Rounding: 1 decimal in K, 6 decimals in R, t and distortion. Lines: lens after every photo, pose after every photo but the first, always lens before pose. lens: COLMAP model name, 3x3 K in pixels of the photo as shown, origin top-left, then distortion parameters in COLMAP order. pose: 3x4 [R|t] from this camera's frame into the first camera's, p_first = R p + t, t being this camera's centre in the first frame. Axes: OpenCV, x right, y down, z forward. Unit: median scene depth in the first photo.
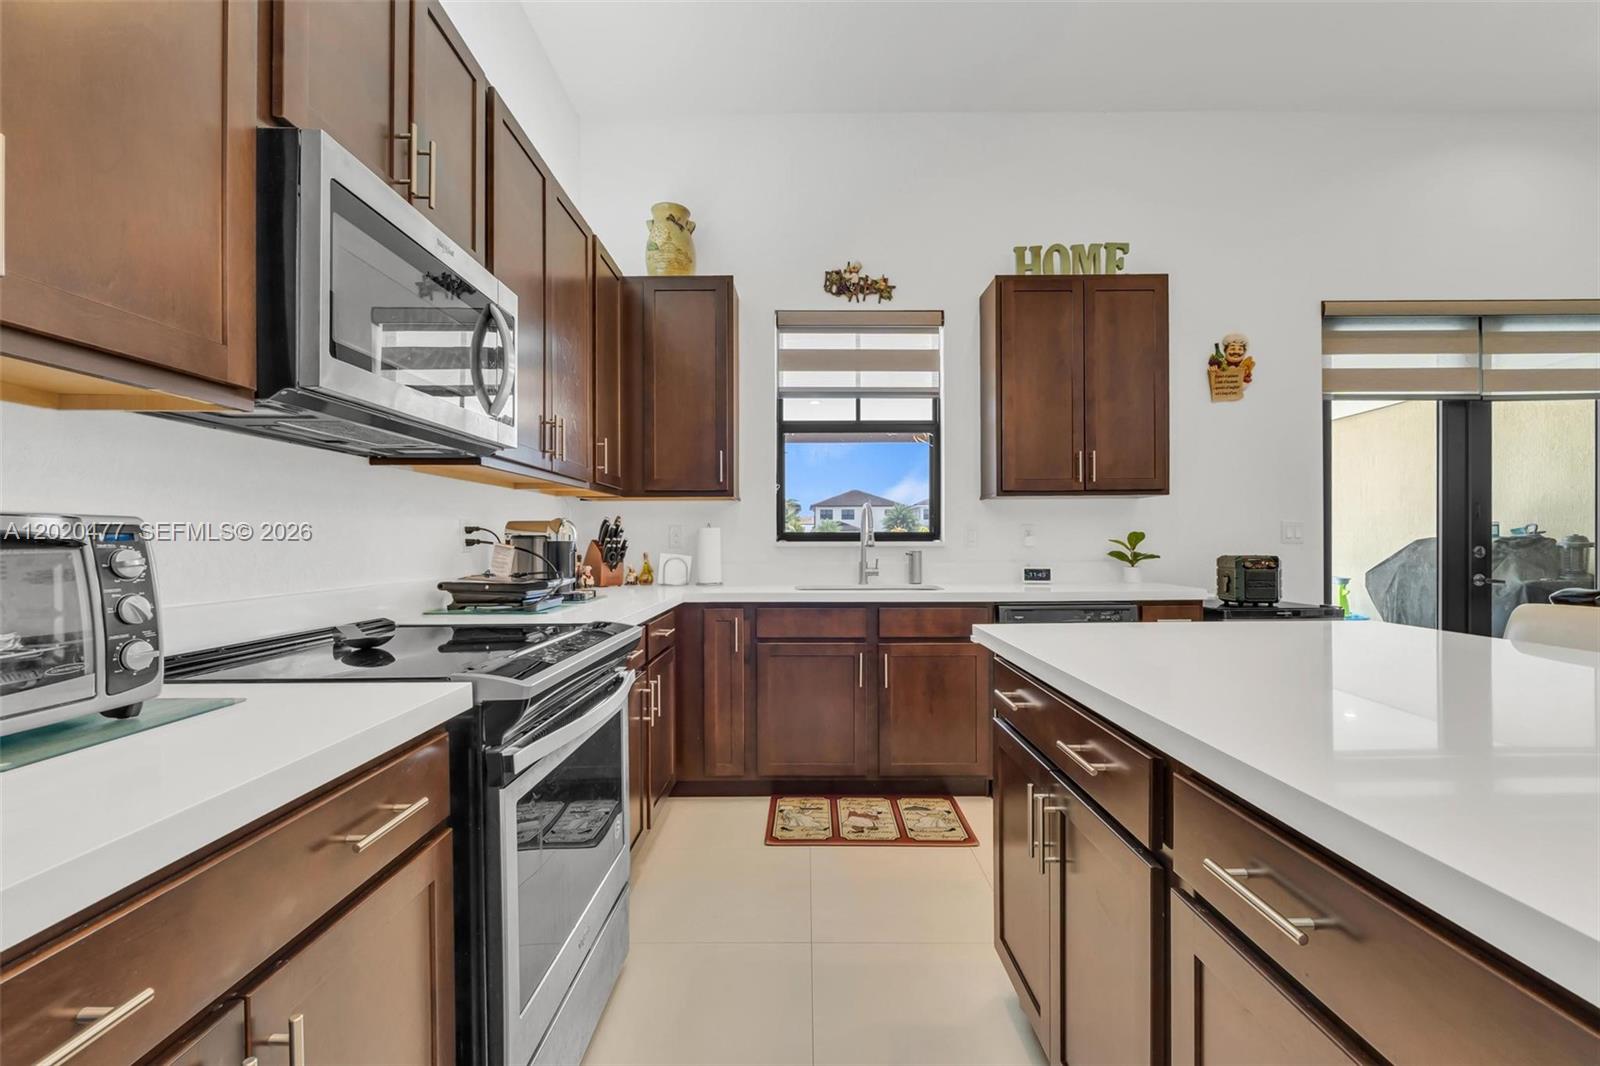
lens RADIAL K [[665.4, 0, 804.5], [0, 665.4, 543.0], [0, 0, 1]] dist [0.011068, 0.000044]
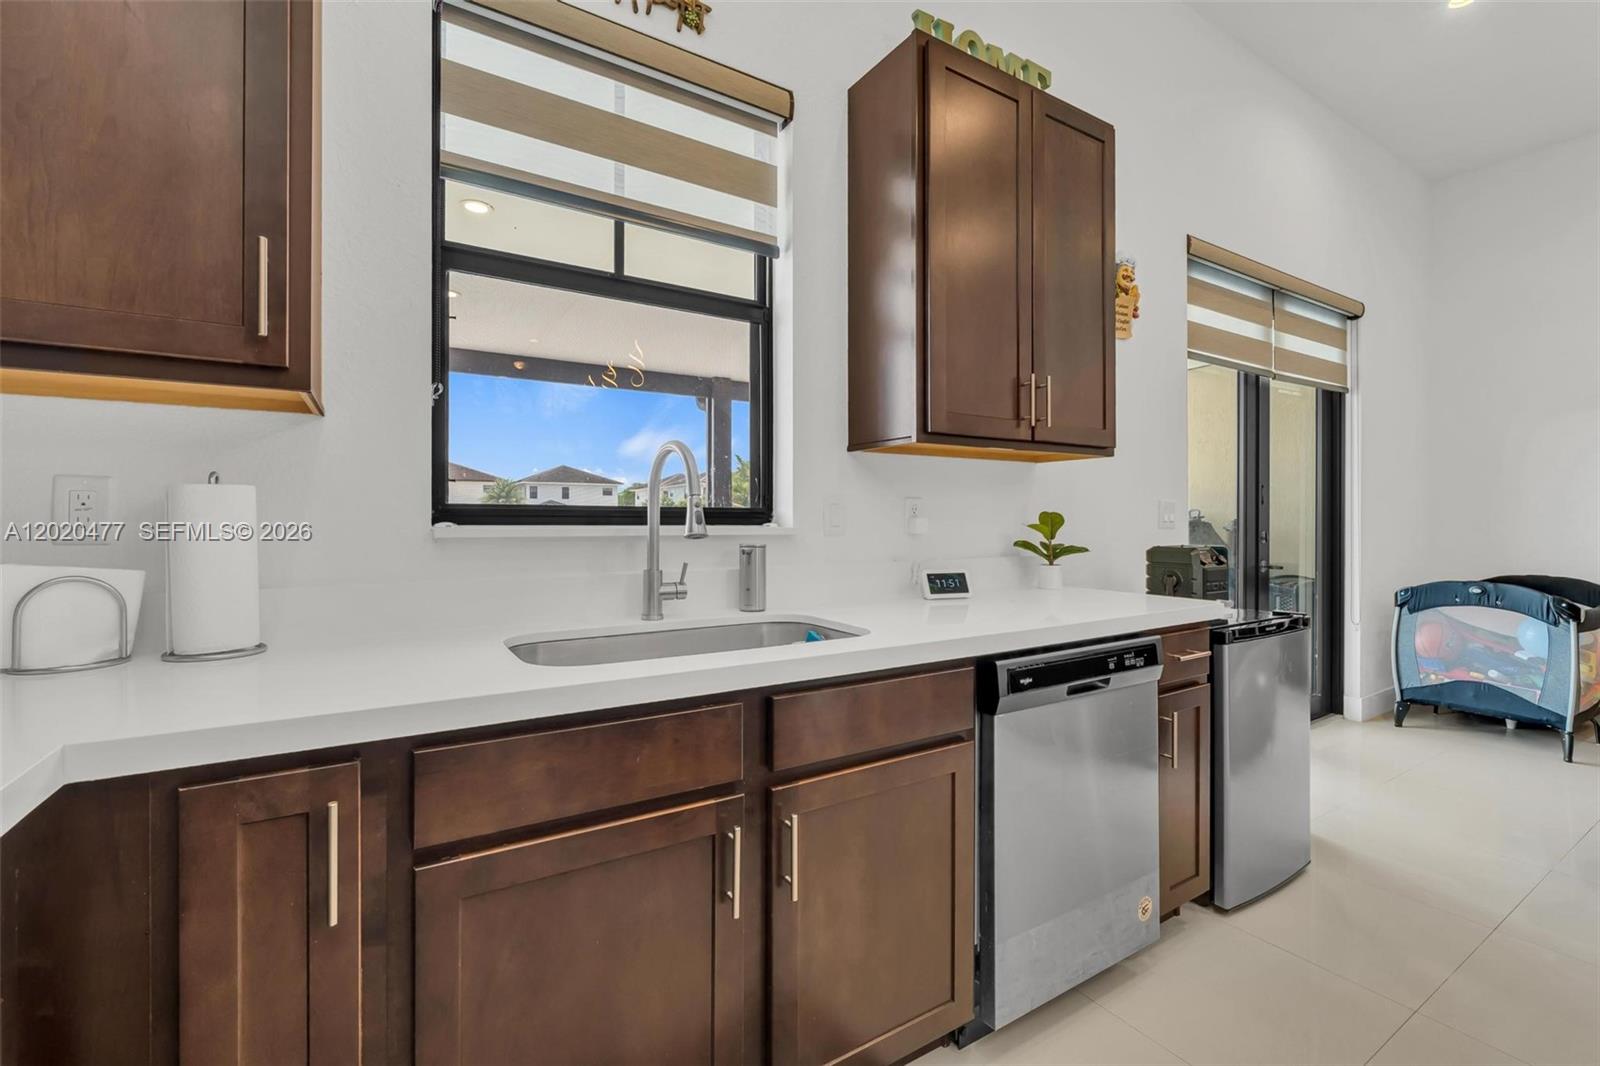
lens RADIAL K [[691.9, 0, 810.6], [0, 691.9, 524.9], [0, 0, 1]] dist [-0.002439, -0.000372]
pose [[0.849788, 0.001913, 0.527121, -0.071546], [-0.002394, 0.999997, 0.000230, -0.003225], [-0.527119, -0.001457, 0.849790, 0.546382]]
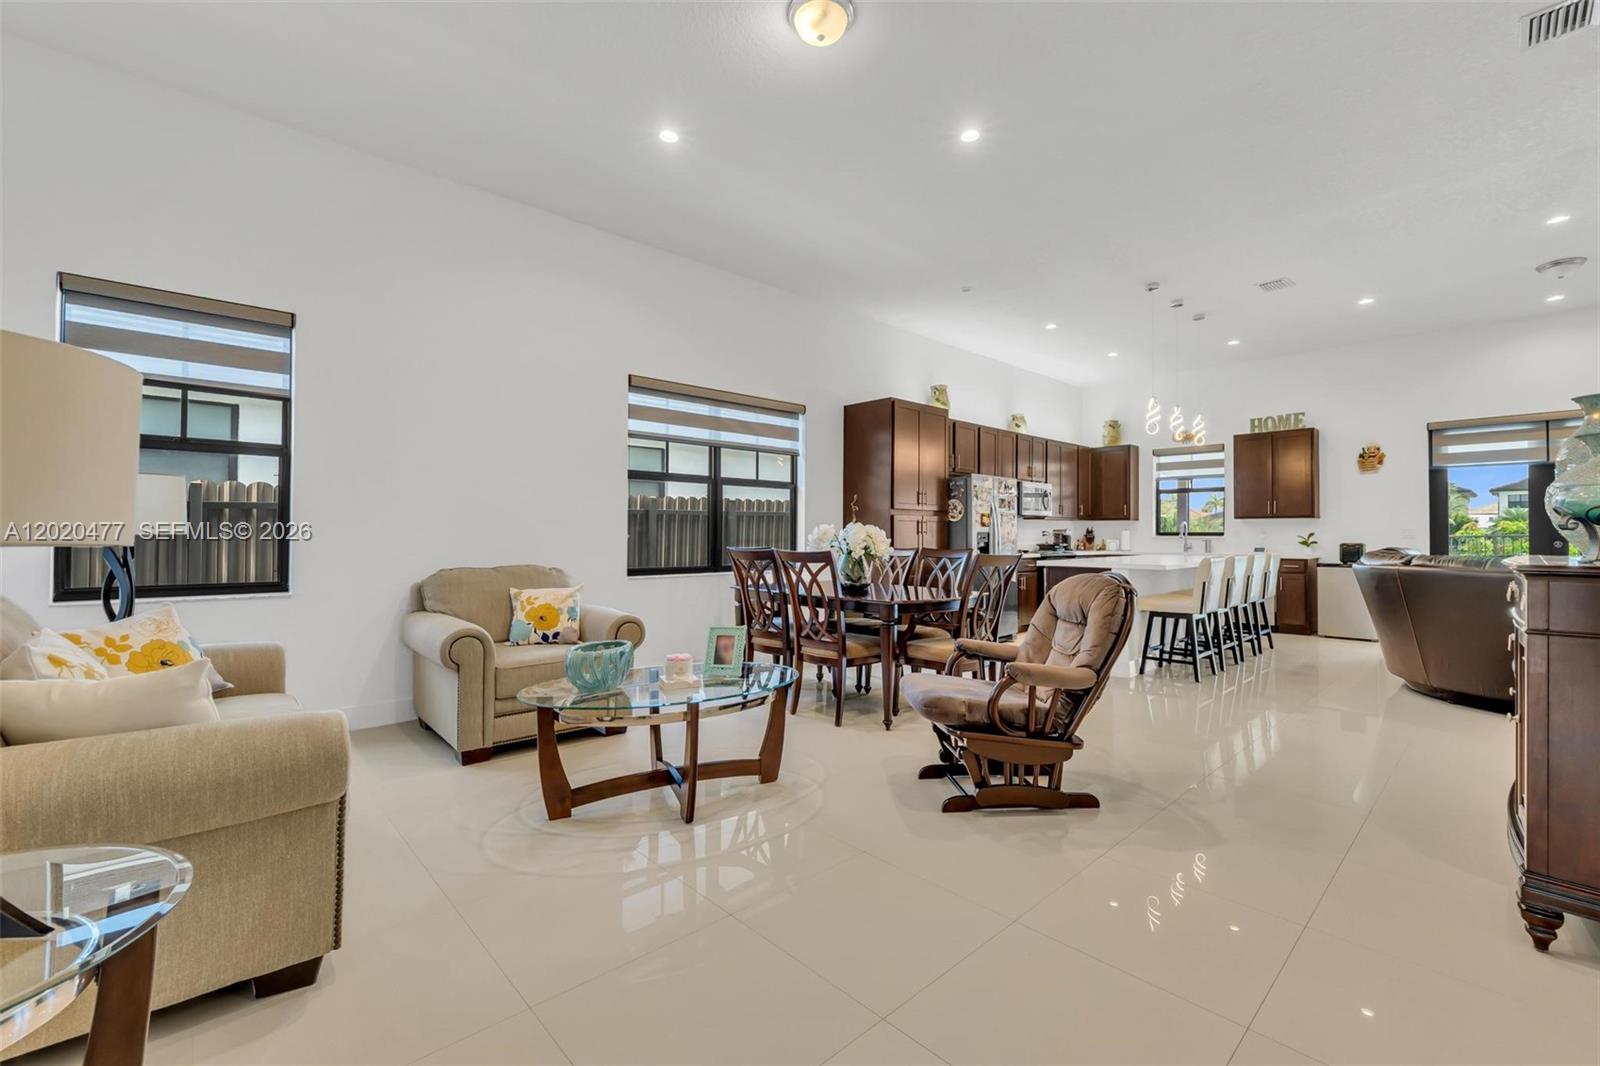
lens RADIAL K [[696.0, 0, 789.0], [0, 696.0, 527.5], [0, 0, 1]] dist [-0.001609, -0.000247]
pose [[0.663395, -0.001337, -0.748269, 1.125966], [-0.008352, 0.999923, -0.009192, 0.003286], [0.748223, 0.012347, 0.663332, -2.040128]]
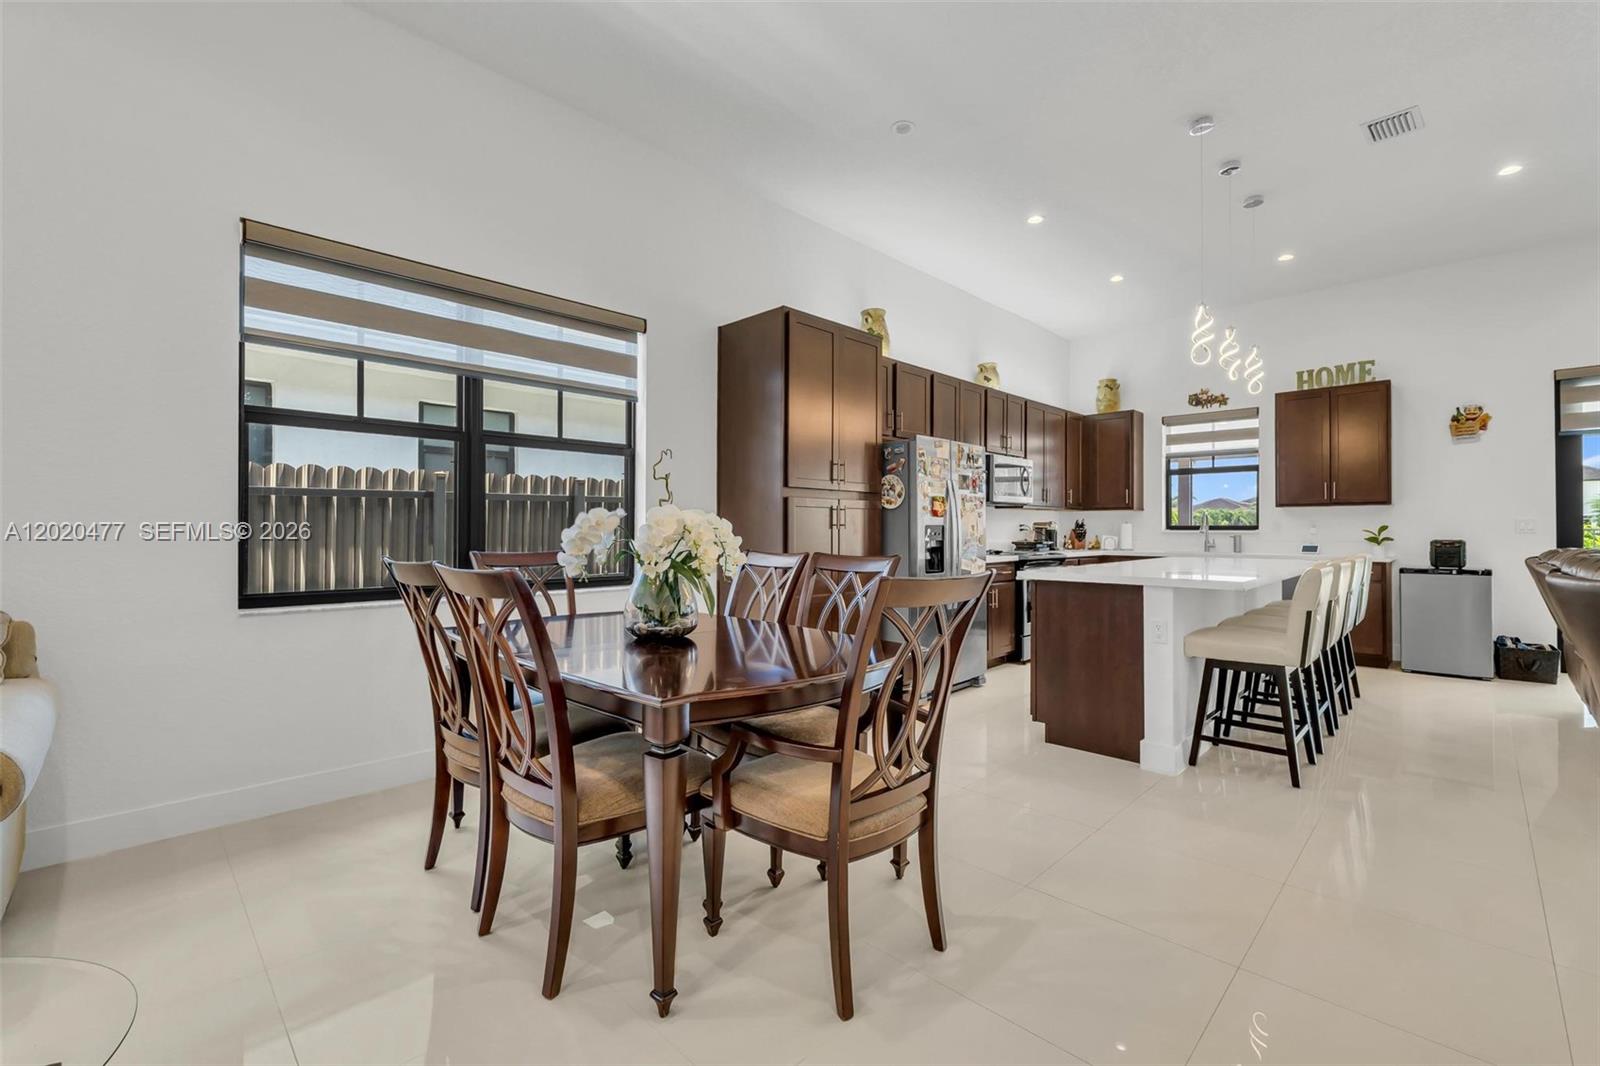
lens RADIAL K [[691.9, 0, 810.6], [0, 691.9, 524.9], [0, 0, 1]] dist [-0.002439, -0.000372]
pose [[0.710882, -0.000466, -0.703311, 0.707080], [-0.006492, 0.999953, -0.007224, 0.004263], [0.703281, 0.009701, 0.710845, -1.312749]]
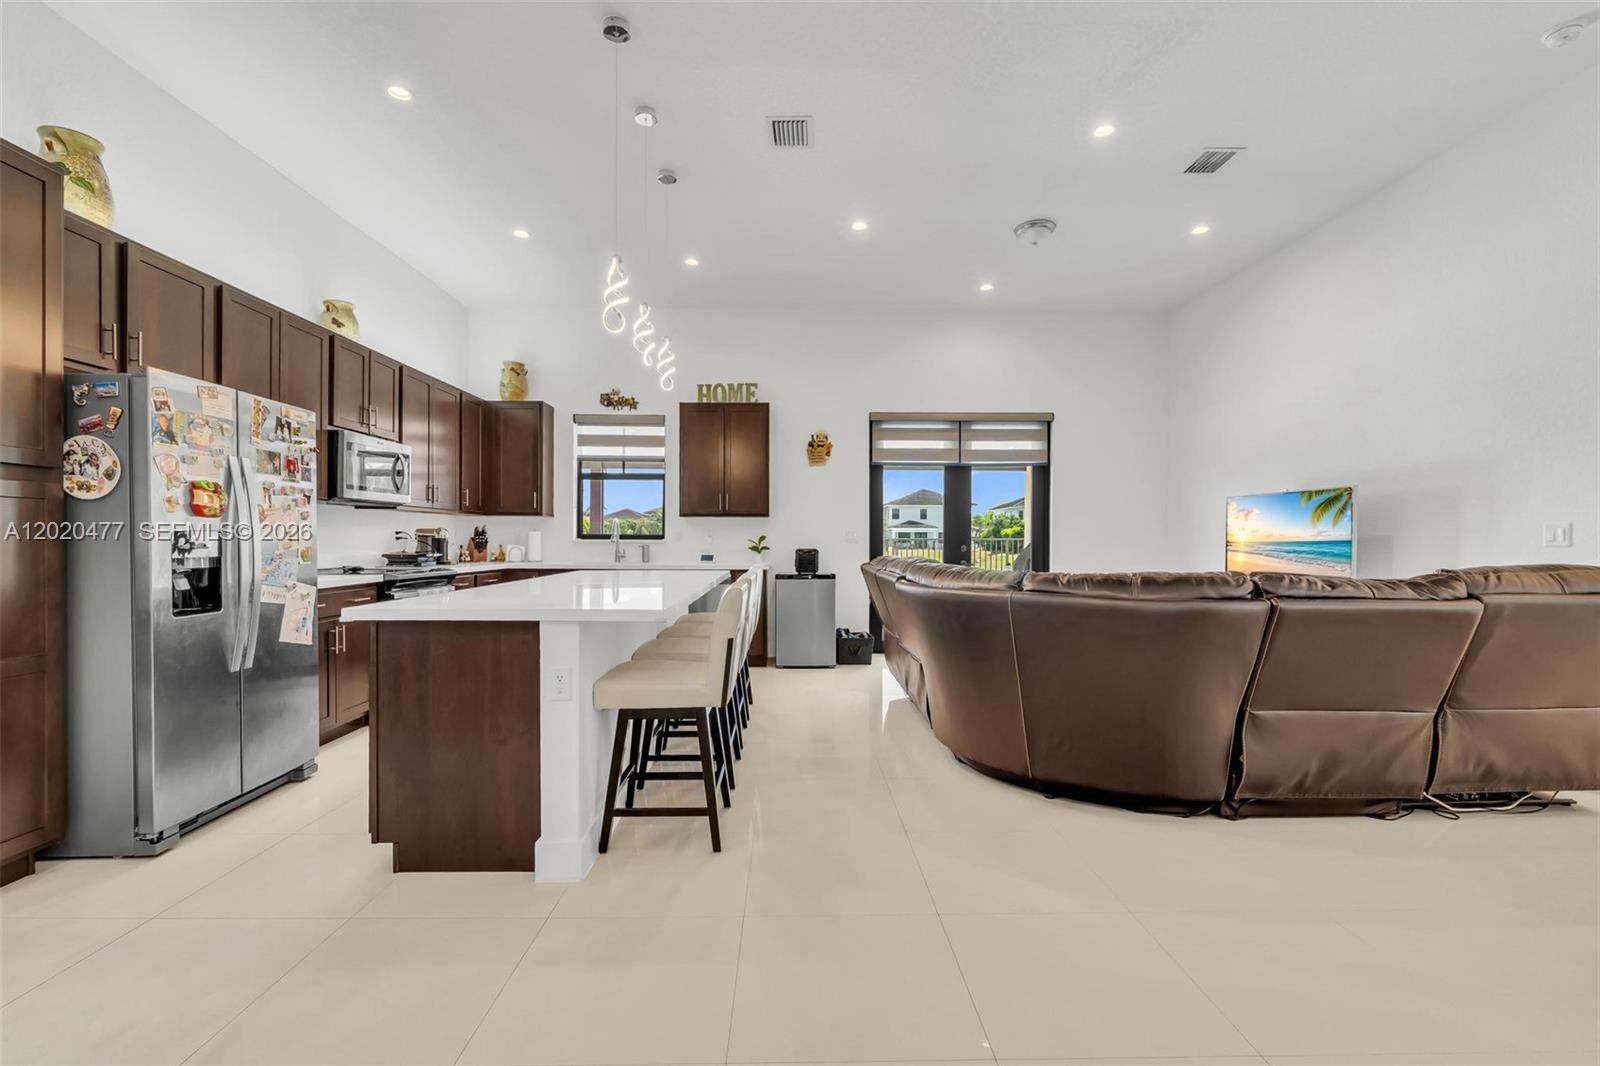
lens RADIAL K [[679.5, 0, 802.2], [0, 679.5, 549.2], [0, 0, 1]] dist [-0.003083, -0.000018]
pose [[0.999917, 0.008851, 0.009320, 0.599301], [-0.008956, 0.999896, 0.011291, -0.001200], [-0.009219, -0.011374, 0.999893, -0.932461]]
